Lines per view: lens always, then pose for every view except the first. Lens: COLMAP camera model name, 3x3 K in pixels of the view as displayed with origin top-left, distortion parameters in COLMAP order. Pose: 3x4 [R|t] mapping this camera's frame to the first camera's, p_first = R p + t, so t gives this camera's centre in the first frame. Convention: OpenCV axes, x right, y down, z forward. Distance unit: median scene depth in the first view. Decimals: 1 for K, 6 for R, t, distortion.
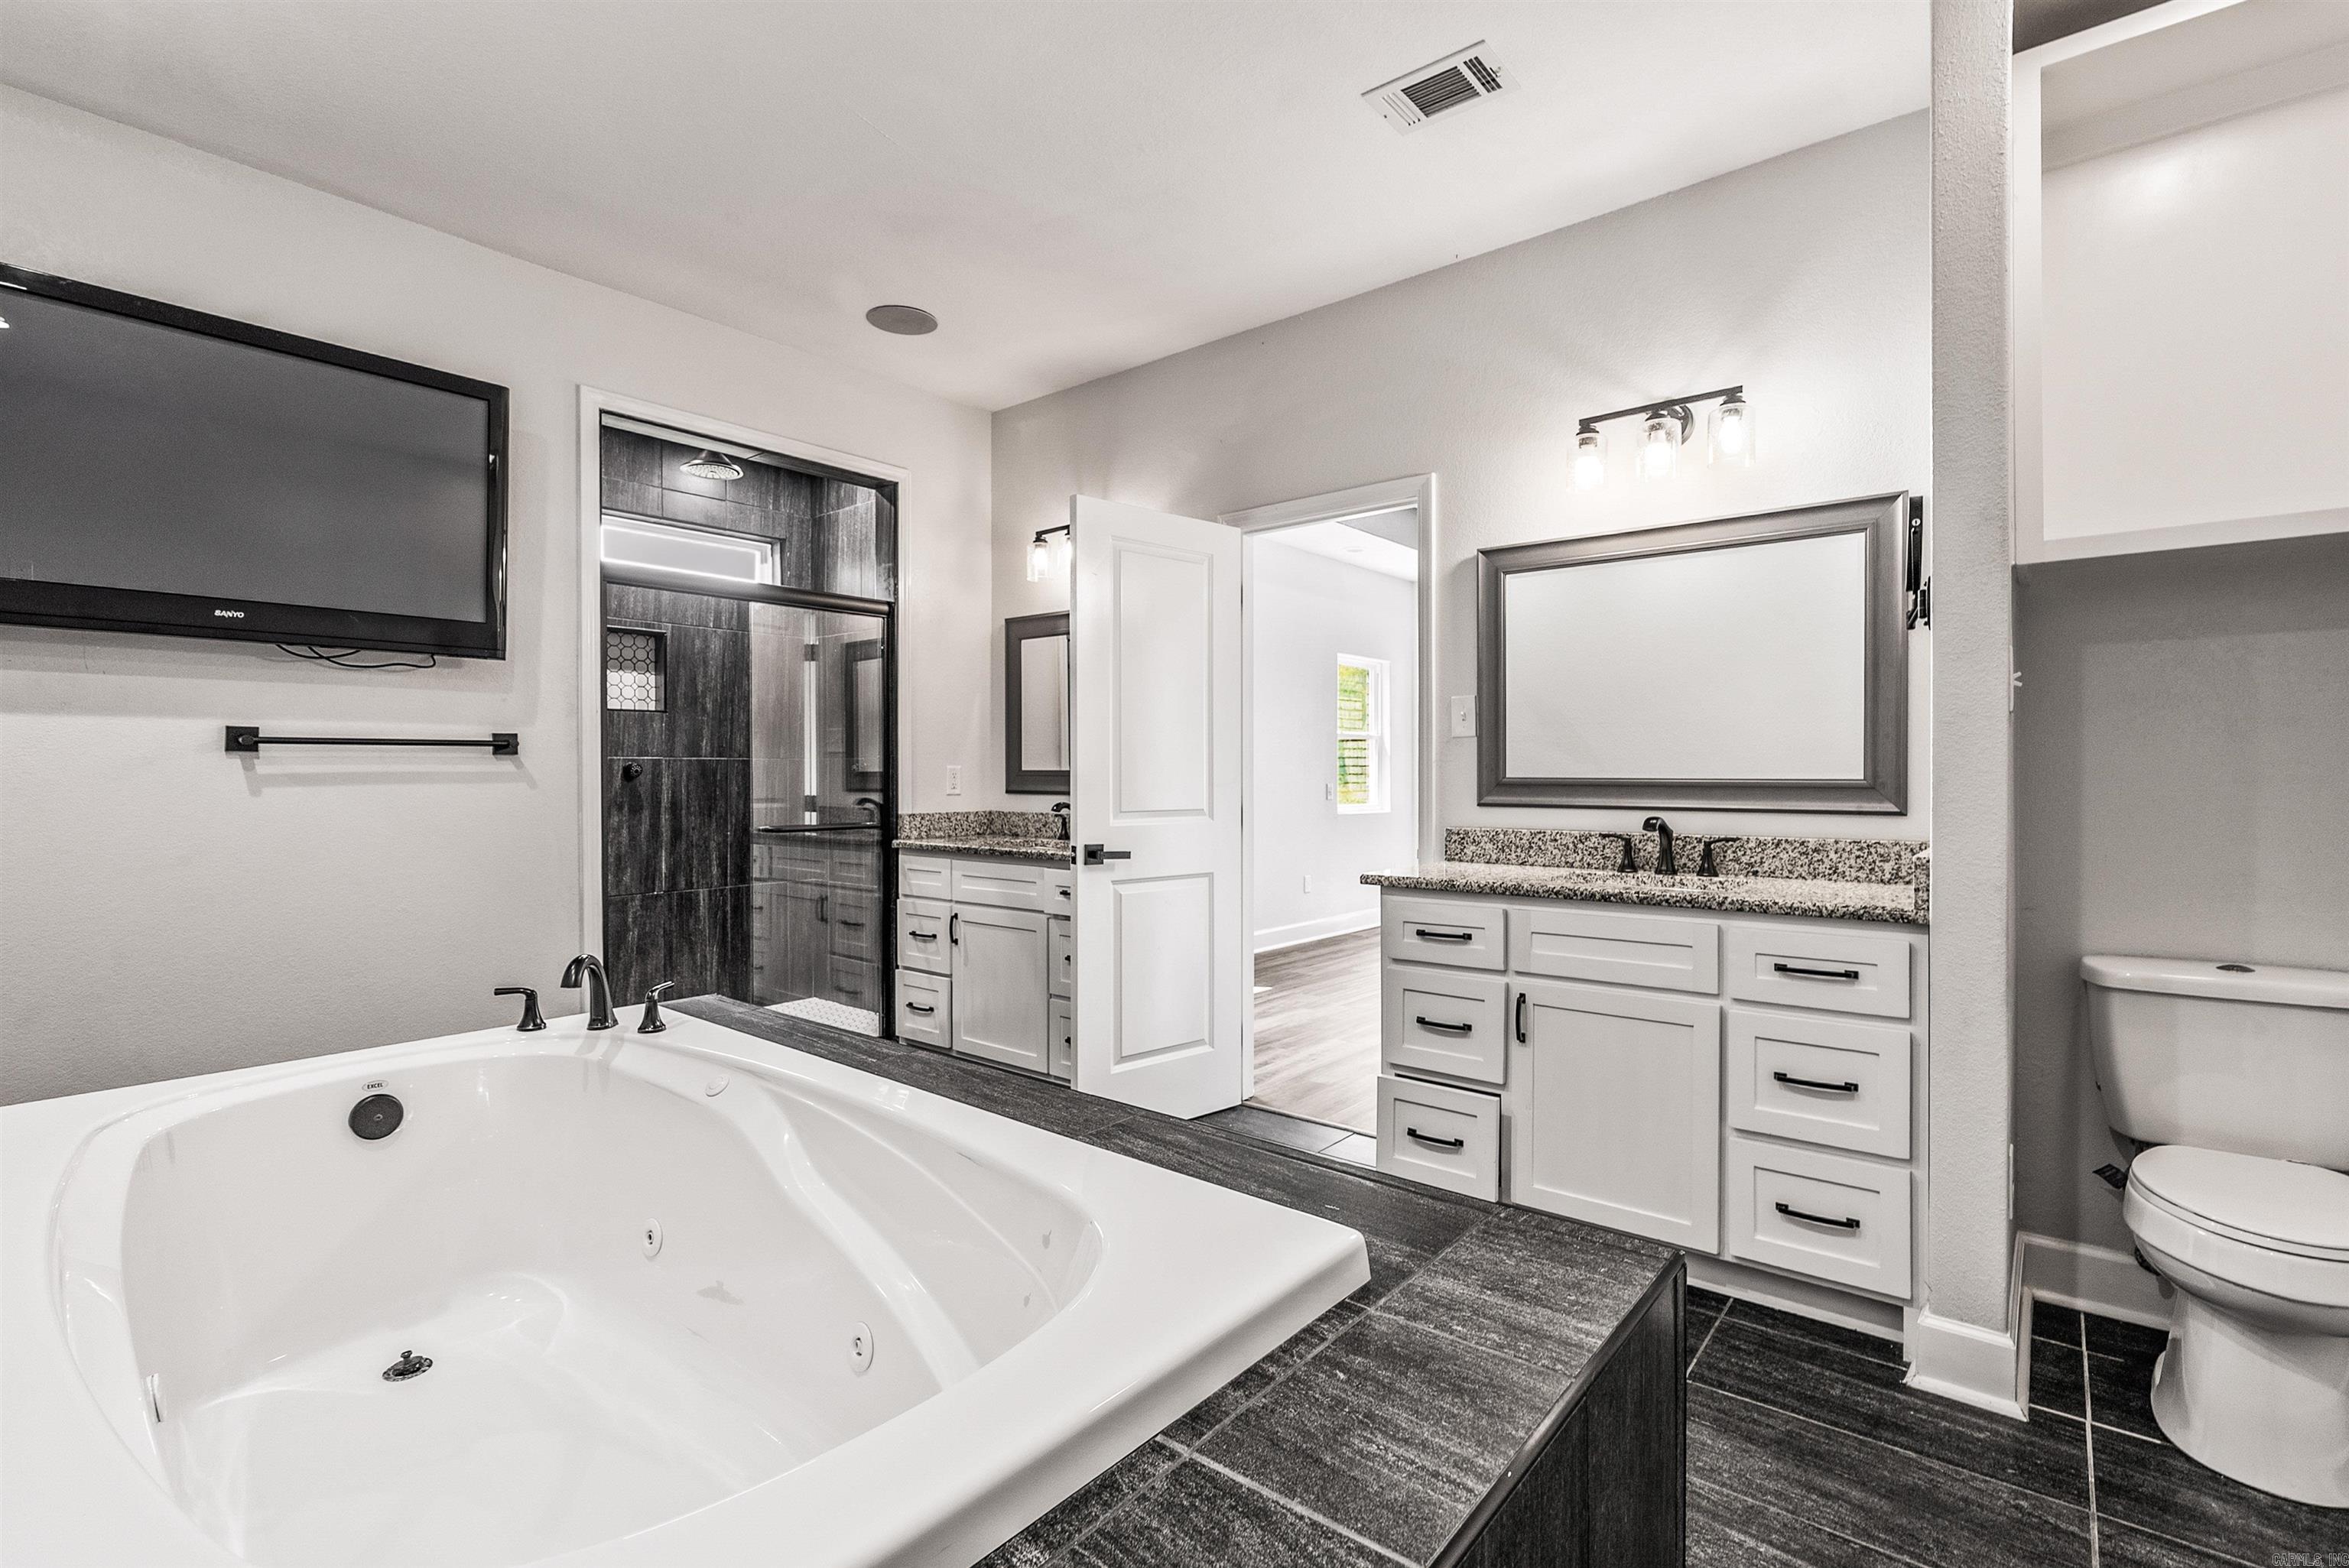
lens RADIAL K [[1093.7, 0, 1169.0], [0, 1093.7, 777.4], [0, 0, 1]] dist [0.003430, 0.000676]
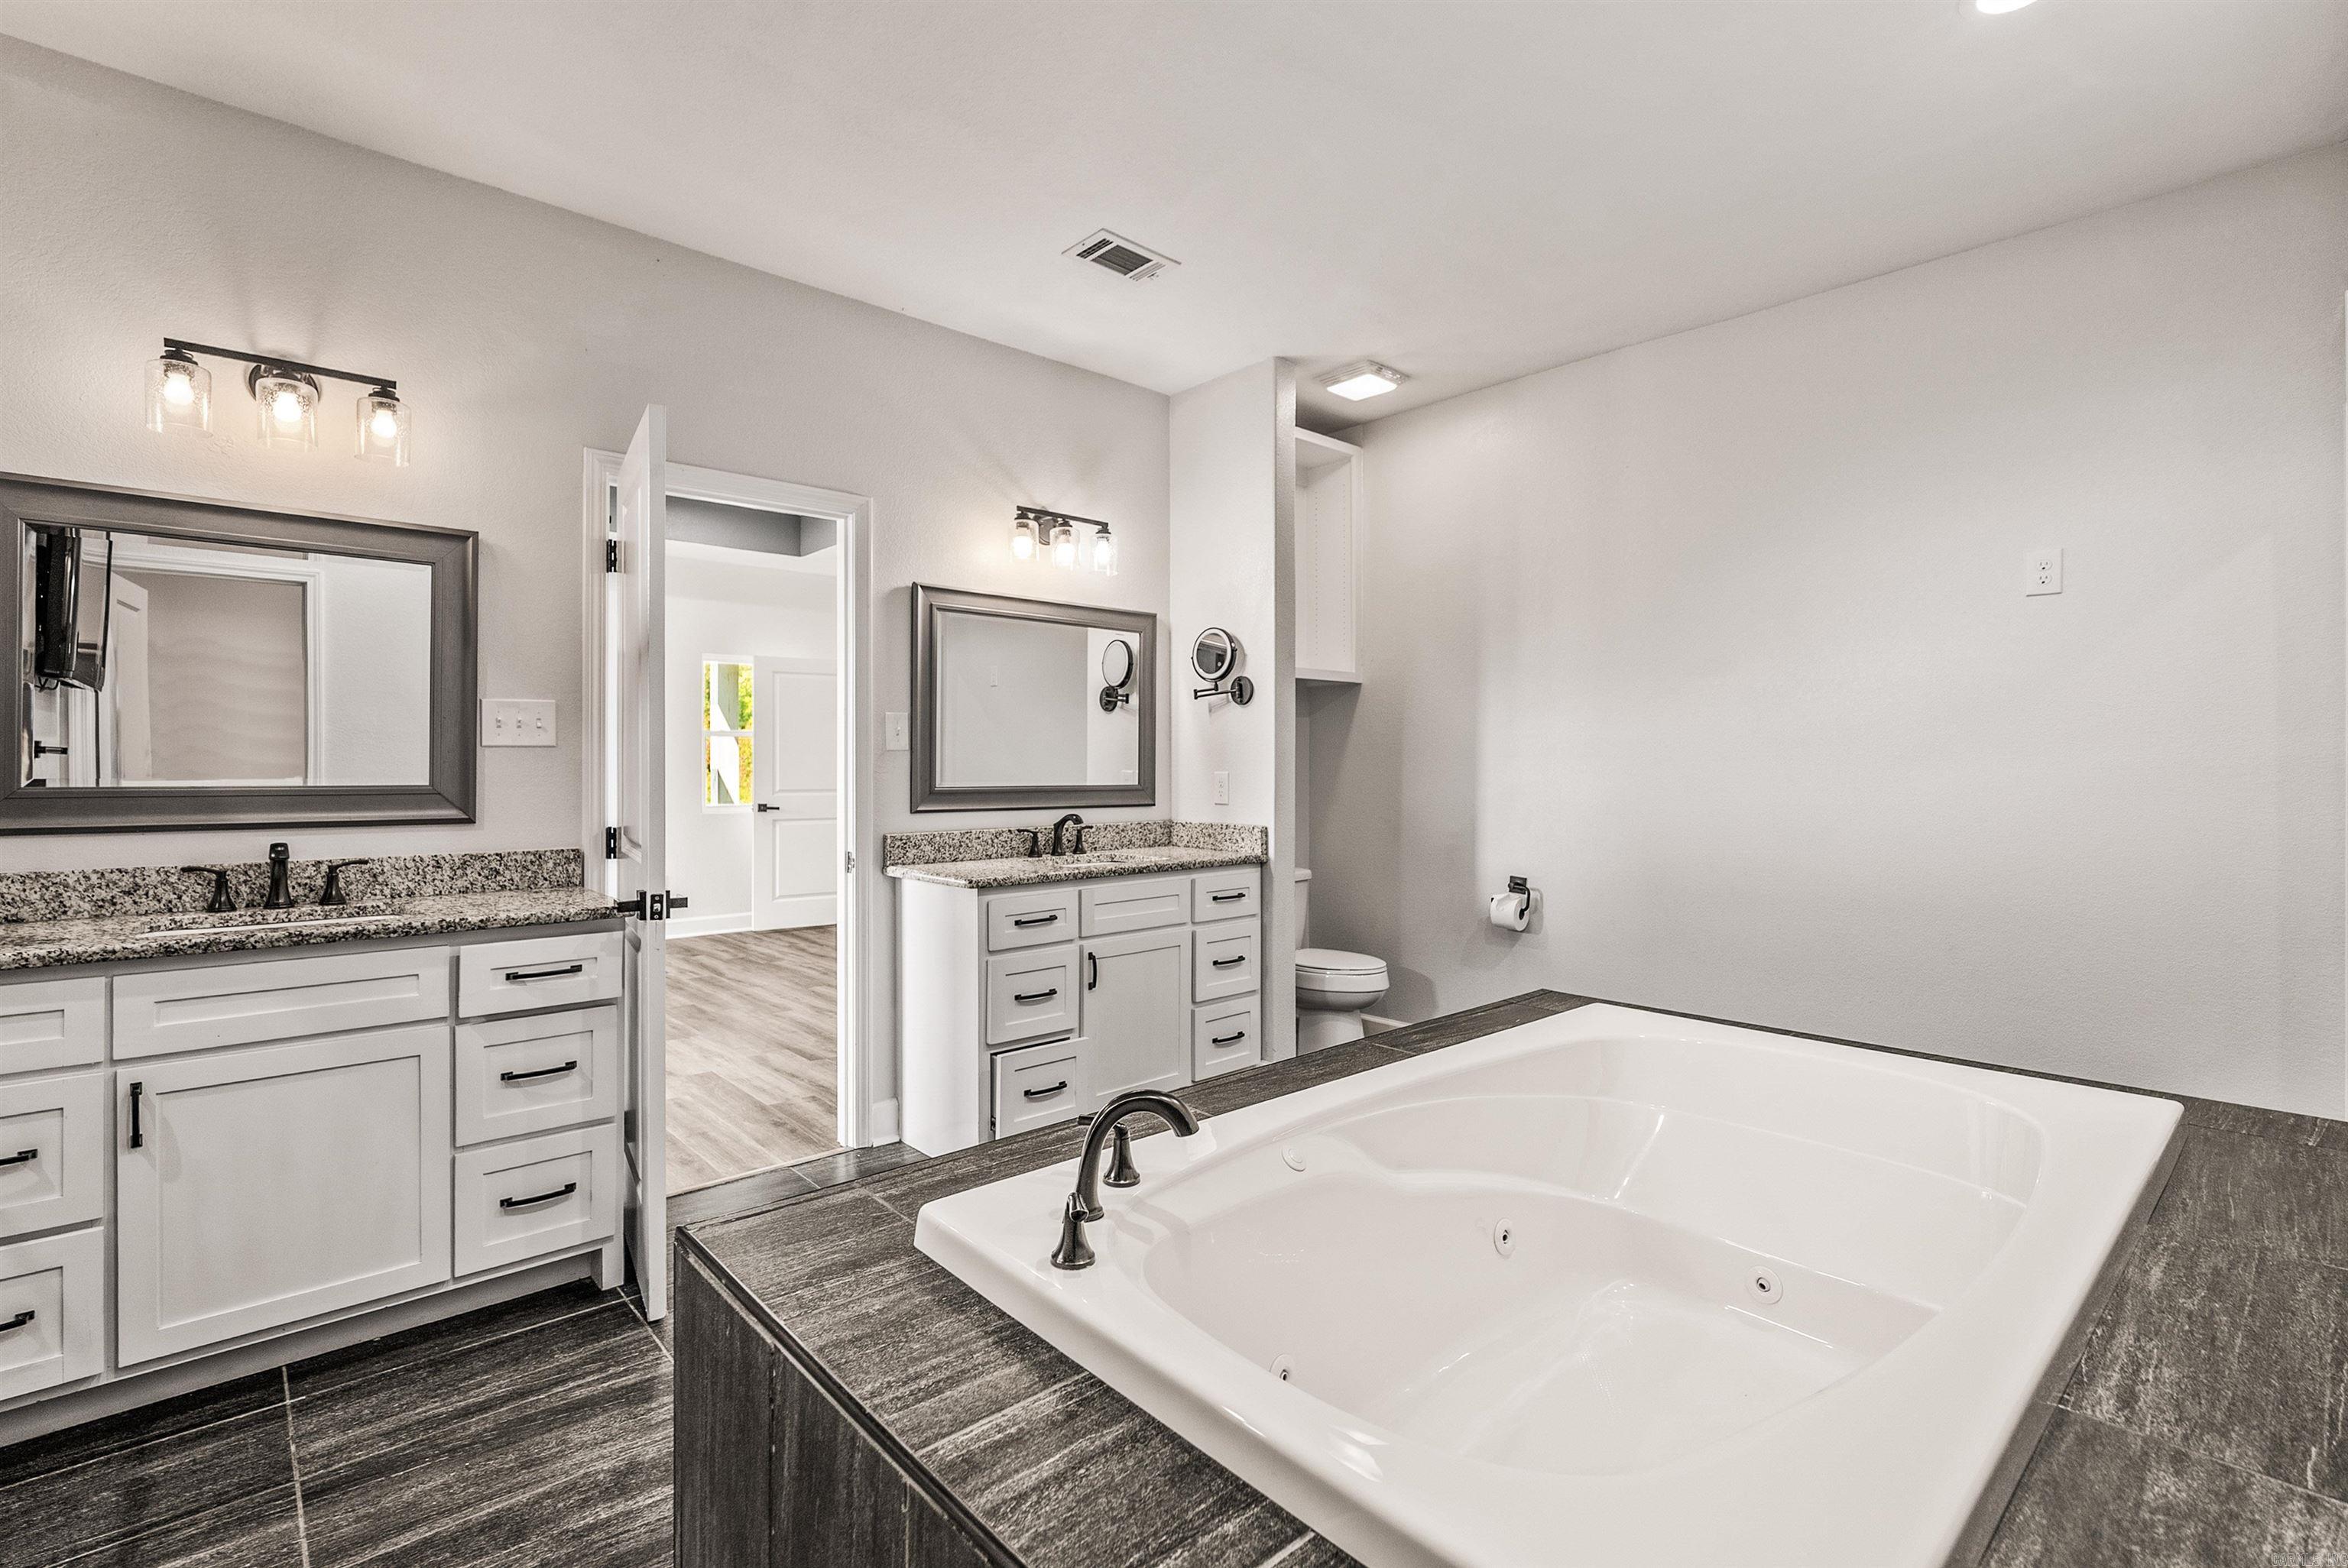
lens RADIAL K [[1041.0, 0, 1176.2], [0, 1041.0, 748.5], [0, 0, 1]] dist [-0.012326, 0.000433]
pose [[0.156535, 0.025278, 0.987349, -0.725484], [0.017795, 0.999438, -0.028409, -0.005173], [-0.987512, 0.022017, 0.155997, 0.576998]]
